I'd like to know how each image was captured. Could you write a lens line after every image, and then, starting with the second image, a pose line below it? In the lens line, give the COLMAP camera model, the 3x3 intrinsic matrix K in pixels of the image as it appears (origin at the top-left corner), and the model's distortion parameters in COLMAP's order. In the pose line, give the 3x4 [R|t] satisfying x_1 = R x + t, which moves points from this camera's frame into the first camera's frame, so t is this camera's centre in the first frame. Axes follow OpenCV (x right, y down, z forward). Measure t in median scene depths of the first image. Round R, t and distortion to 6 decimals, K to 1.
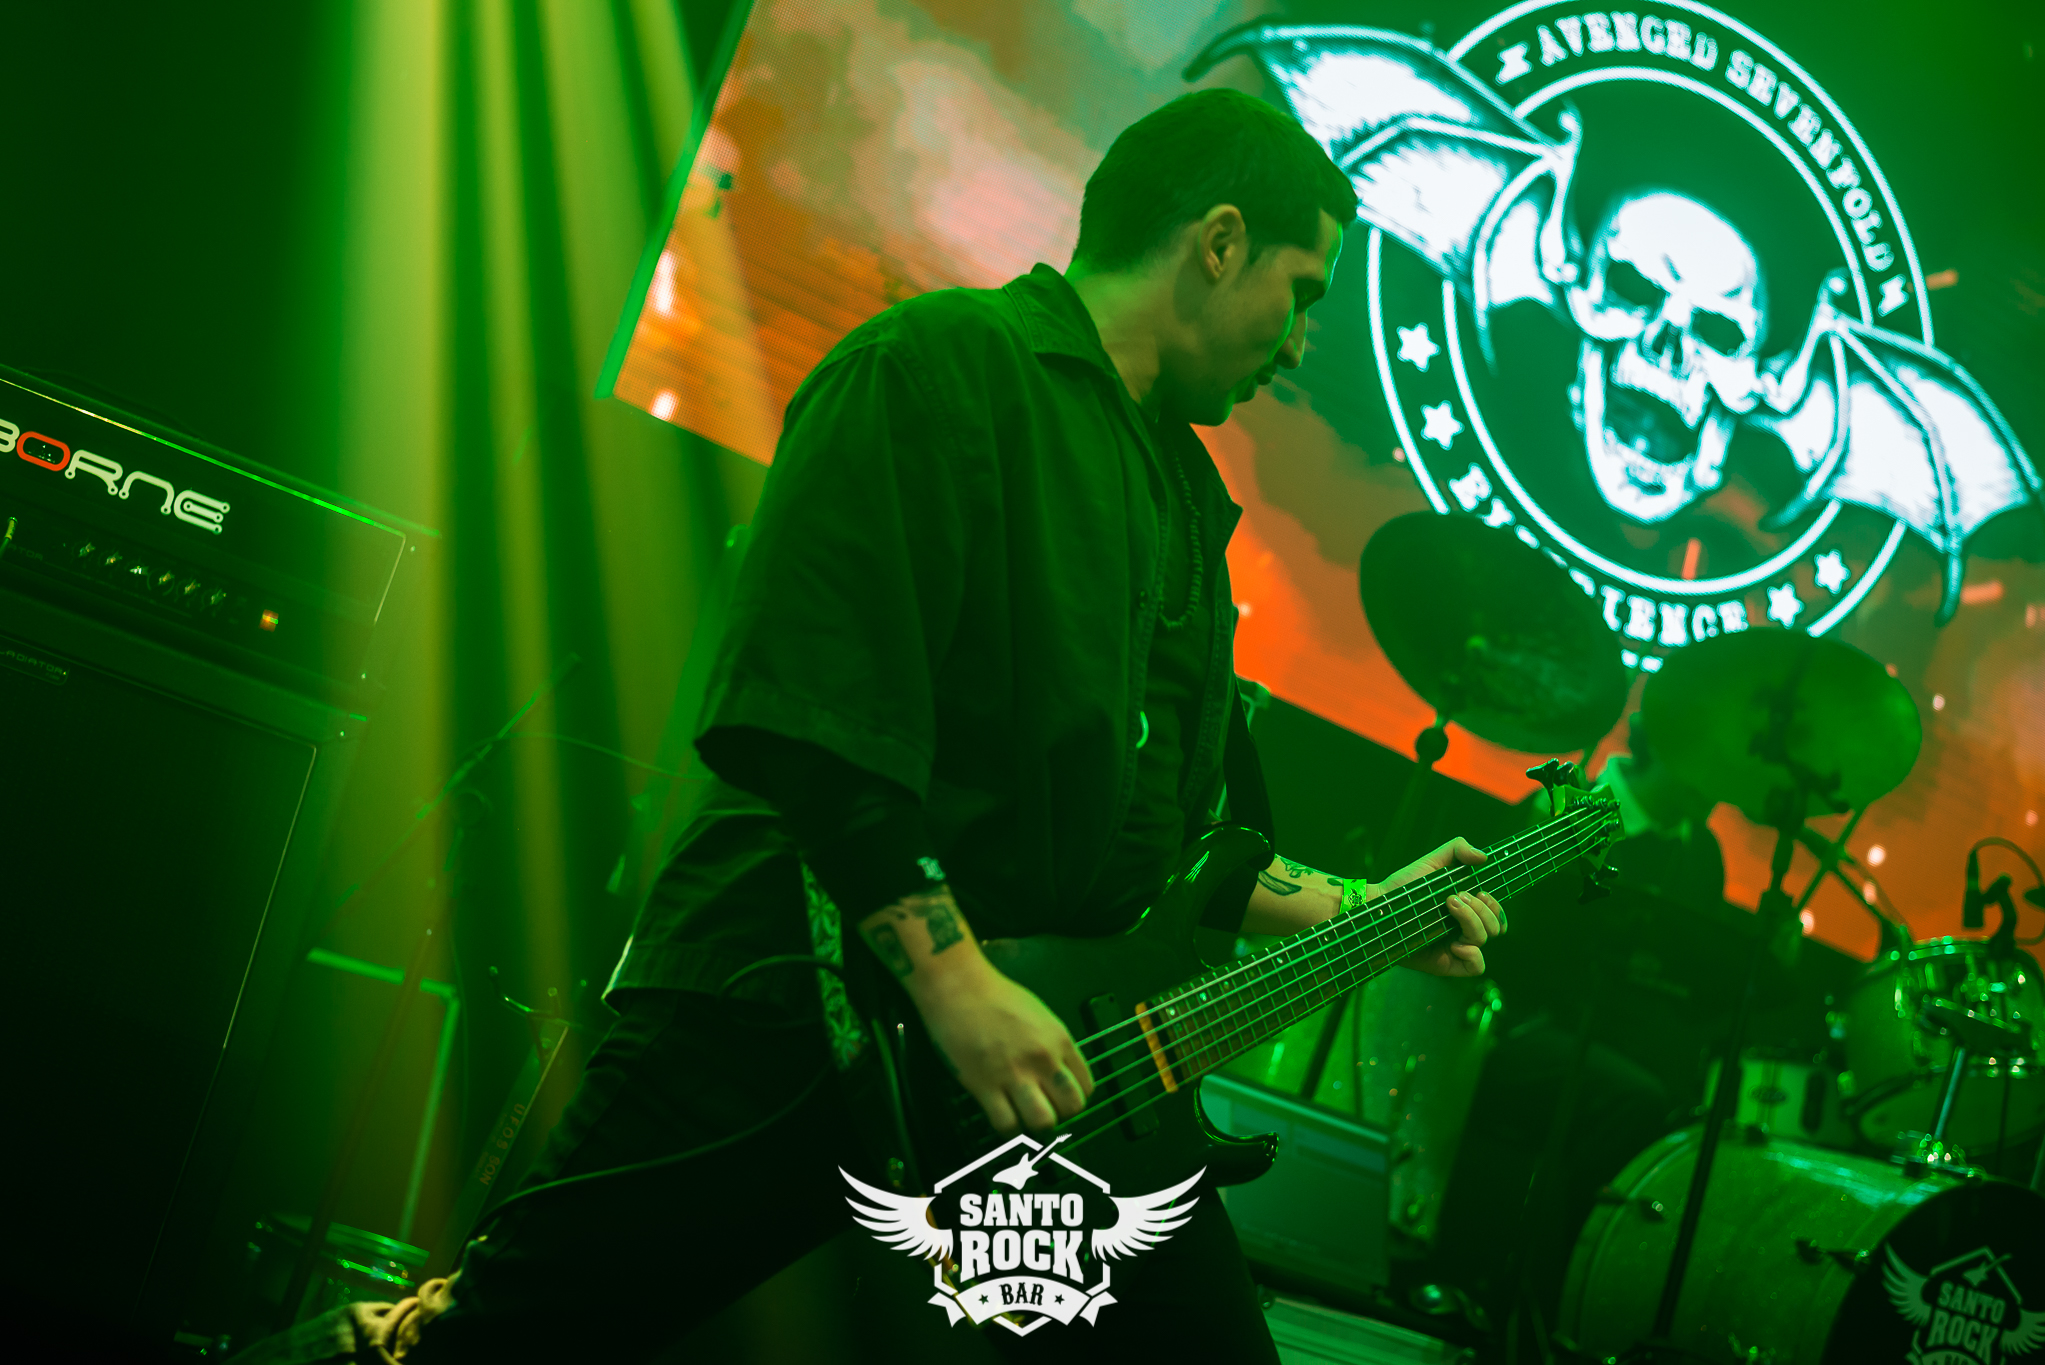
lens RADIAL K [[3001.0, 0, 1022.9], [0, 3001.0, 673.9], [0, 0, 1]] dist [-0.103832, 0.000000]
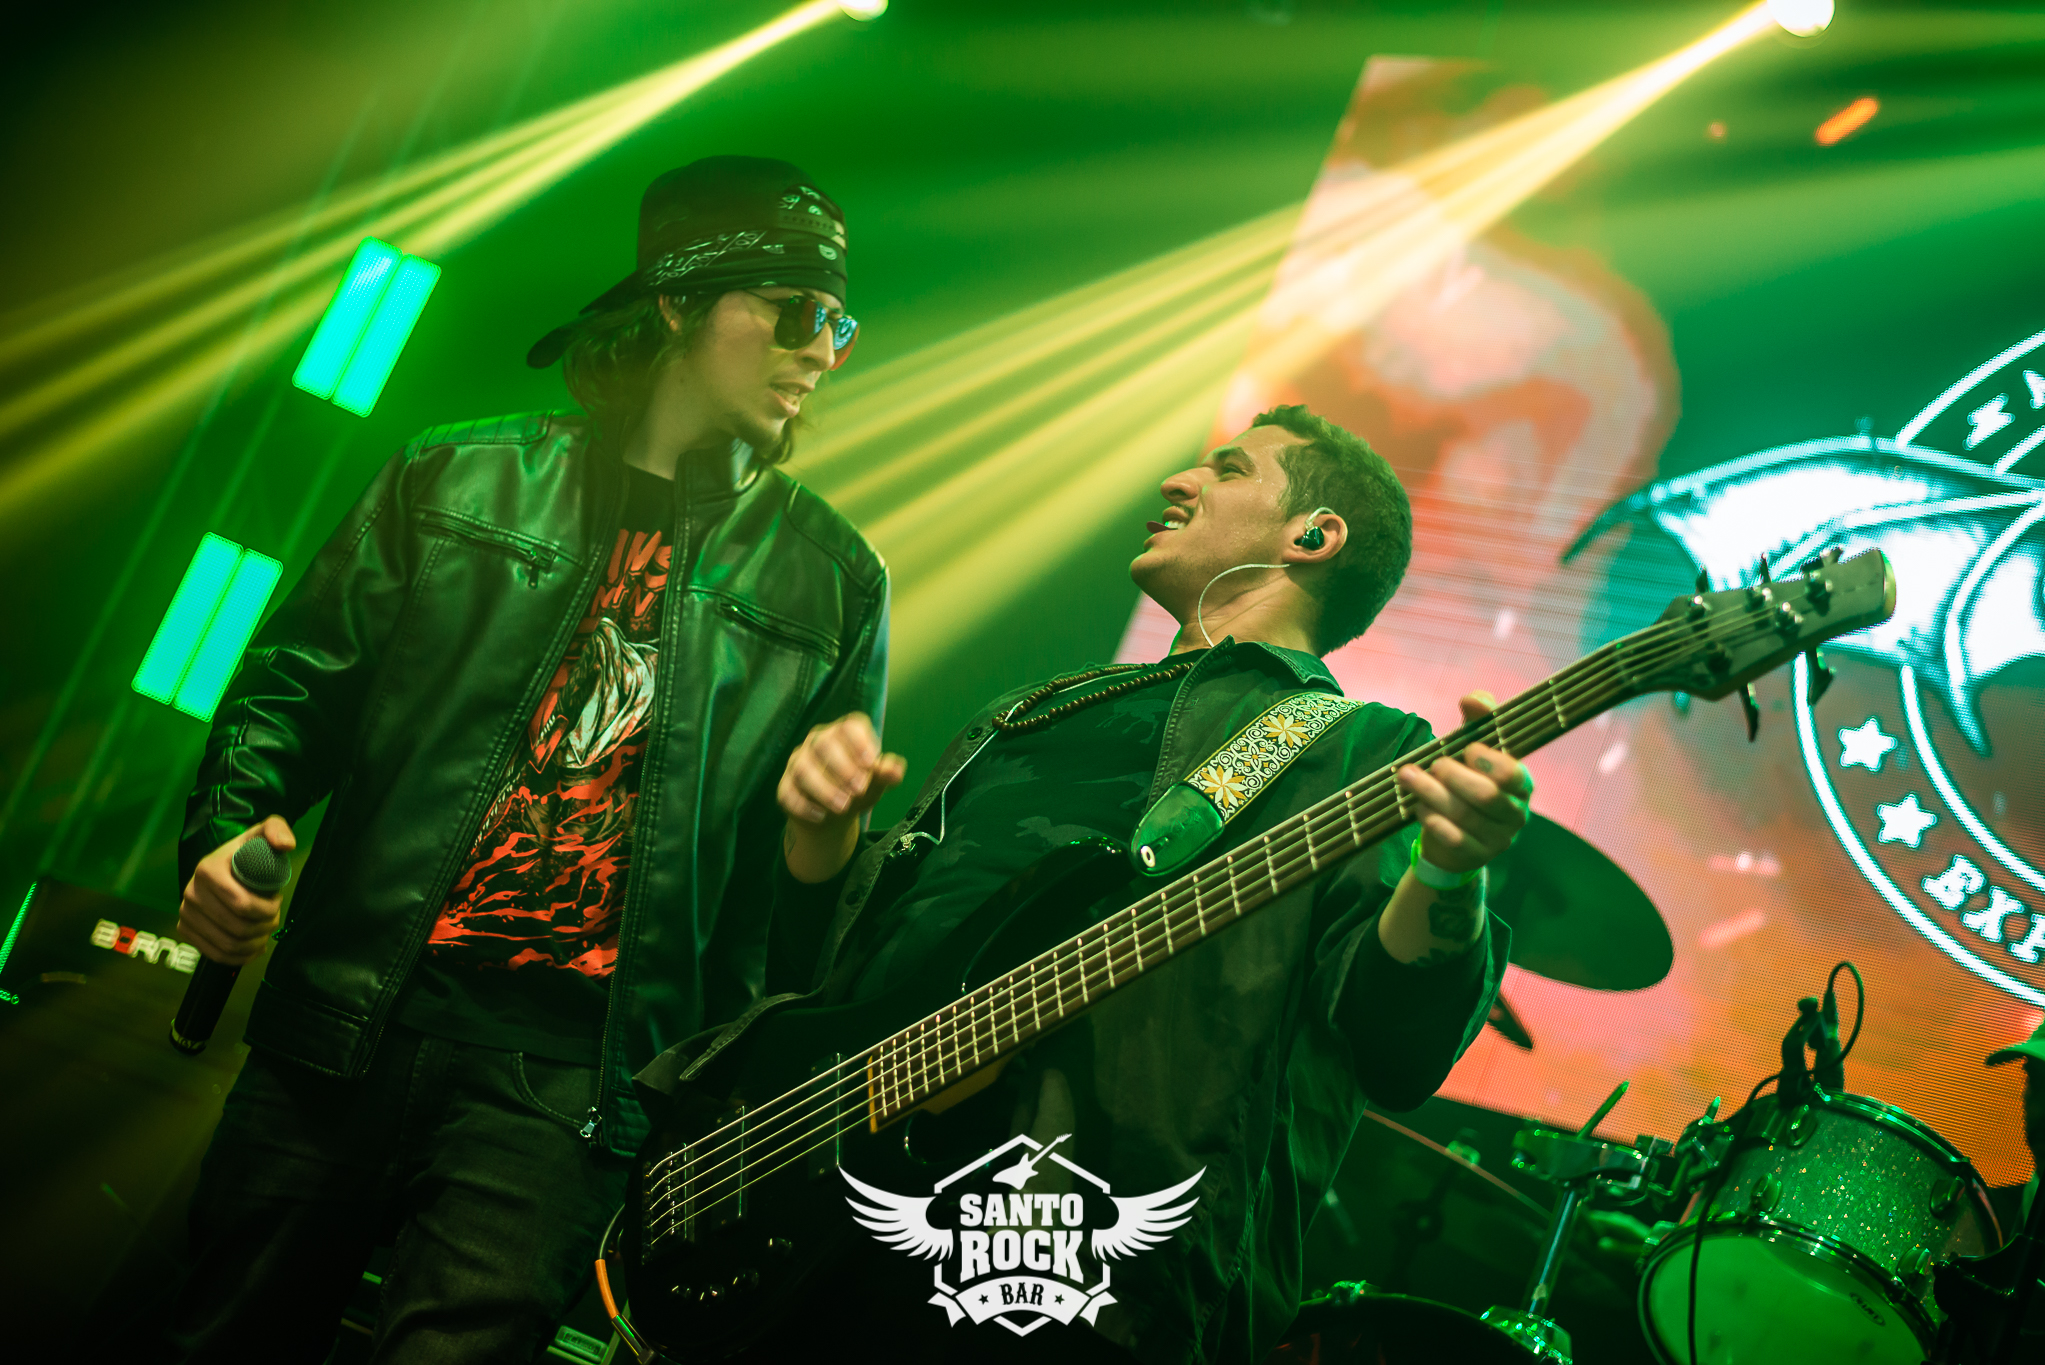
lens RADIAL K [[3001.0, 0, 1030.0], [0, 3001.0, 690.1], [0, 0, 1]] dist [-0.103832, 0.000000]
pose [[0.507945, -0.366057, -0.779740, 0.657990], [-0.074931, 0.883003, -0.463347, 0.278978], [0.858124, 0.293782, 0.421089, 0.420685]]
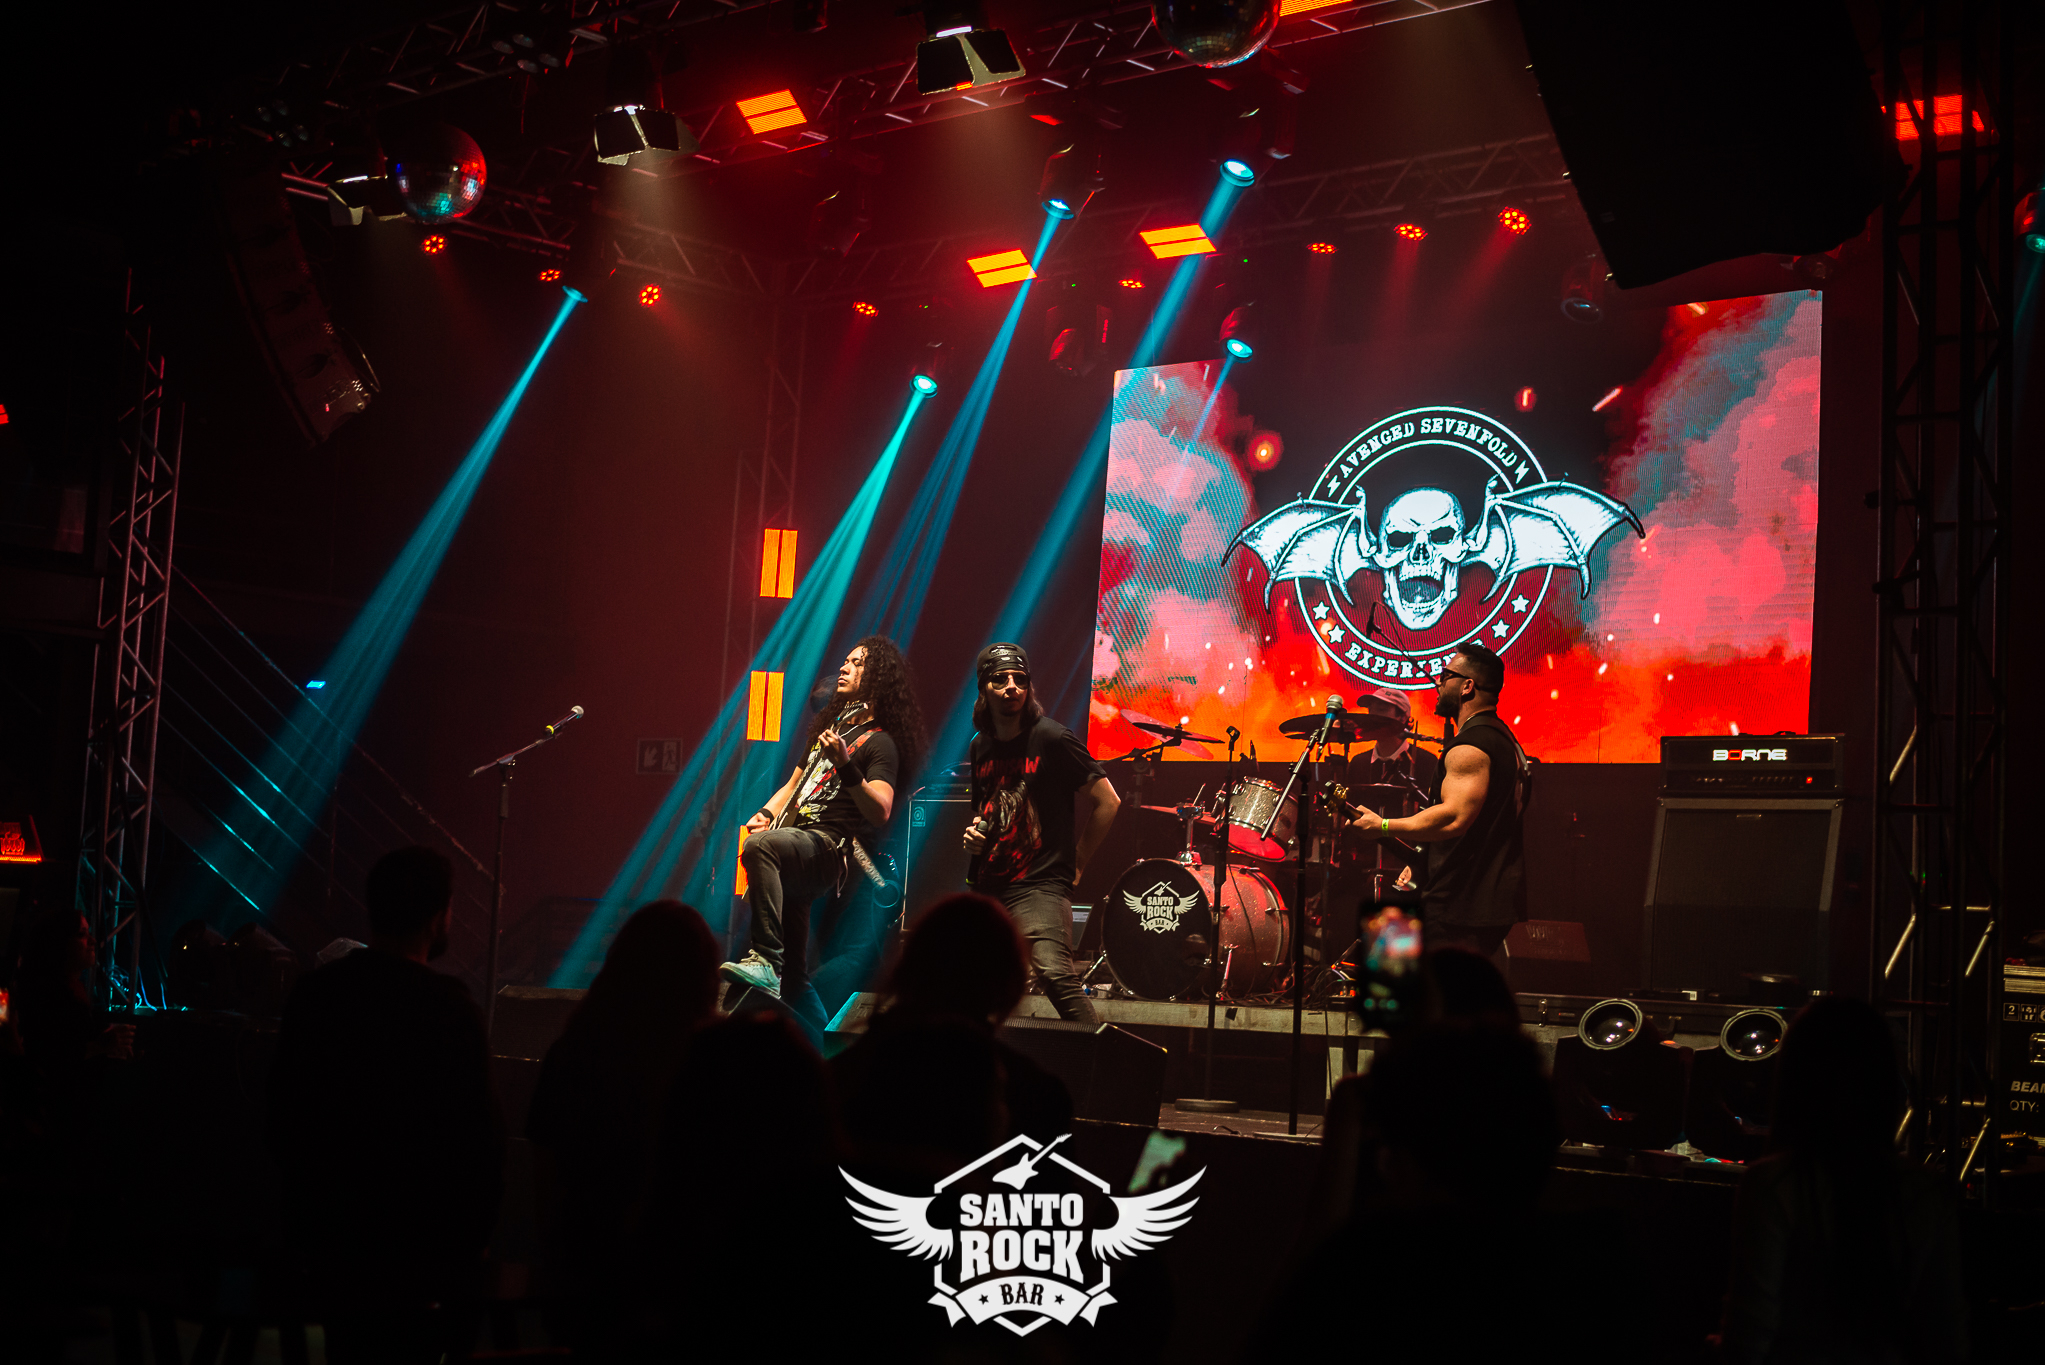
lens RADIAL K [[3001.0, 0, 1015.9], [0, 3001.0, 682.2], [0, 0, 1]] dist [-0.103832, 0.000000]
pose [[0.268303, -0.371086, -0.888993, 2.246519], [0.189104, 0.925162, -0.329111, 0.718027], [0.944592, -0.079811, 0.318397, -0.064303]]
